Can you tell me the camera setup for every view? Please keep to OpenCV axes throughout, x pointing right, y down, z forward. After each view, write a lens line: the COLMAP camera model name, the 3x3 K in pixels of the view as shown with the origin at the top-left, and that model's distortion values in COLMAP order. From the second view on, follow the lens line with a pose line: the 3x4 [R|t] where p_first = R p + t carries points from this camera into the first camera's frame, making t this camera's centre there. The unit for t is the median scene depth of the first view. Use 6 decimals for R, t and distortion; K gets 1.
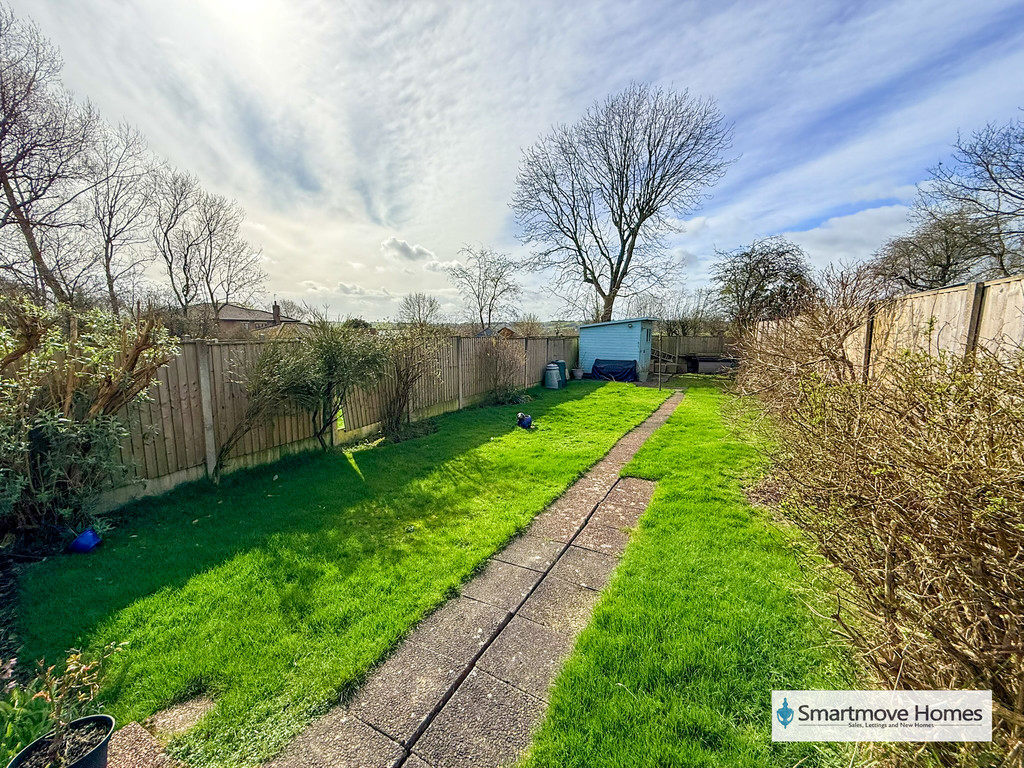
lens RADIAL K [[408.1, 0, 509.2], [0, 408.1, 386.5], [0, 0, 1]] dist [0.000343, 0.000116]
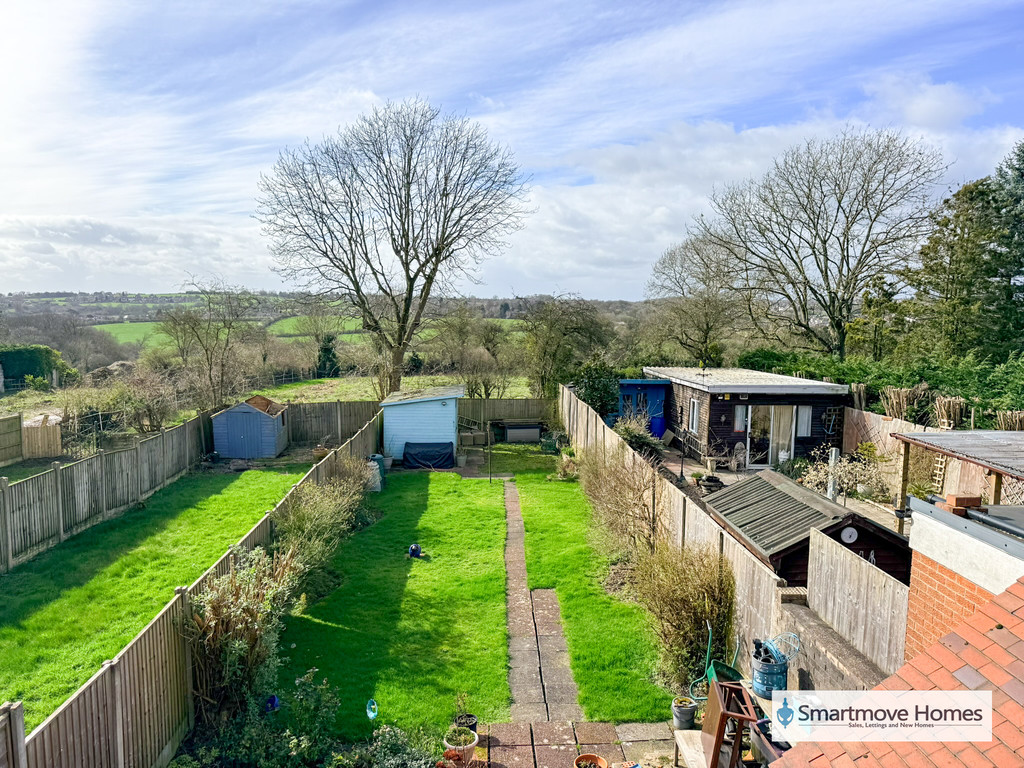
lens RADIAL K [[725.8, 0, 506.9], [0, 725.8, 385.4], [0, 0, 1]] dist [0.035780, -0.021976]
pose [[0.870107, -0.054274, 0.489865, -0.280668], [0.067591, 0.997668, -0.009523, -0.132858], [-0.488206, 0.041397, 0.871746, -0.341895]]
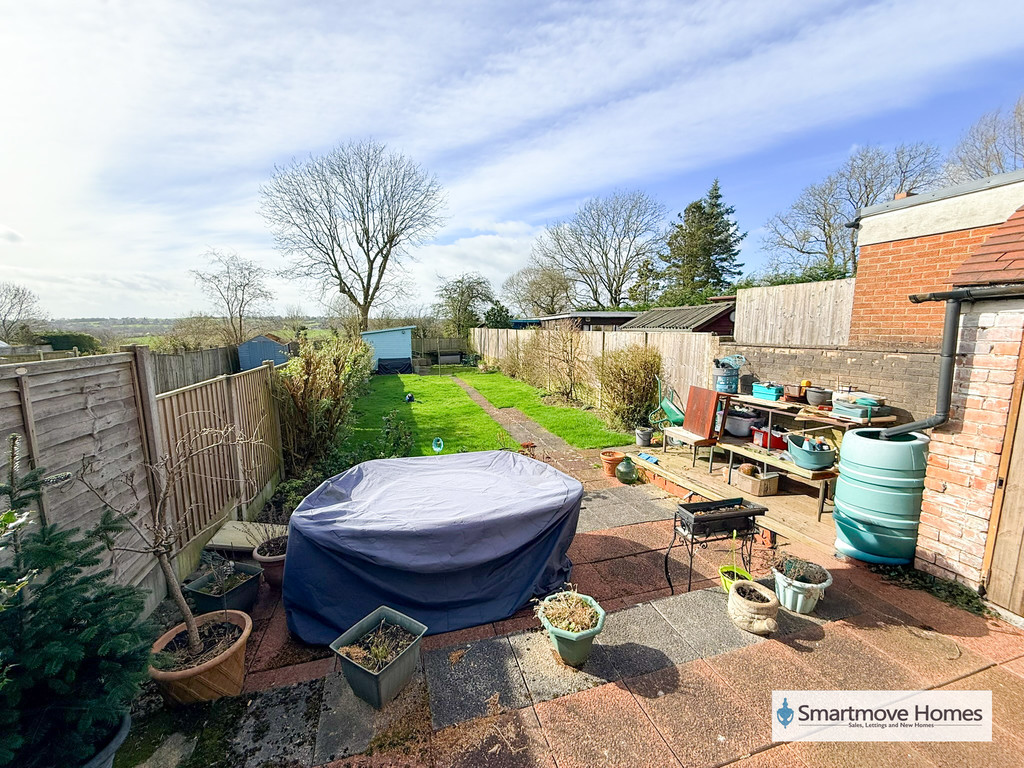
lens RADIAL K [[408.1, 0, 505.0], [0, 408.1, 391.2], [0, 0, 1]] dist [0.000343, 0.000116]
pose [[0.728776, -0.115840, 0.674883, -0.321337], [0.105873, 0.992797, 0.056081, 0.005550], [-0.676518, 0.030582, 0.735791, -0.174036]]
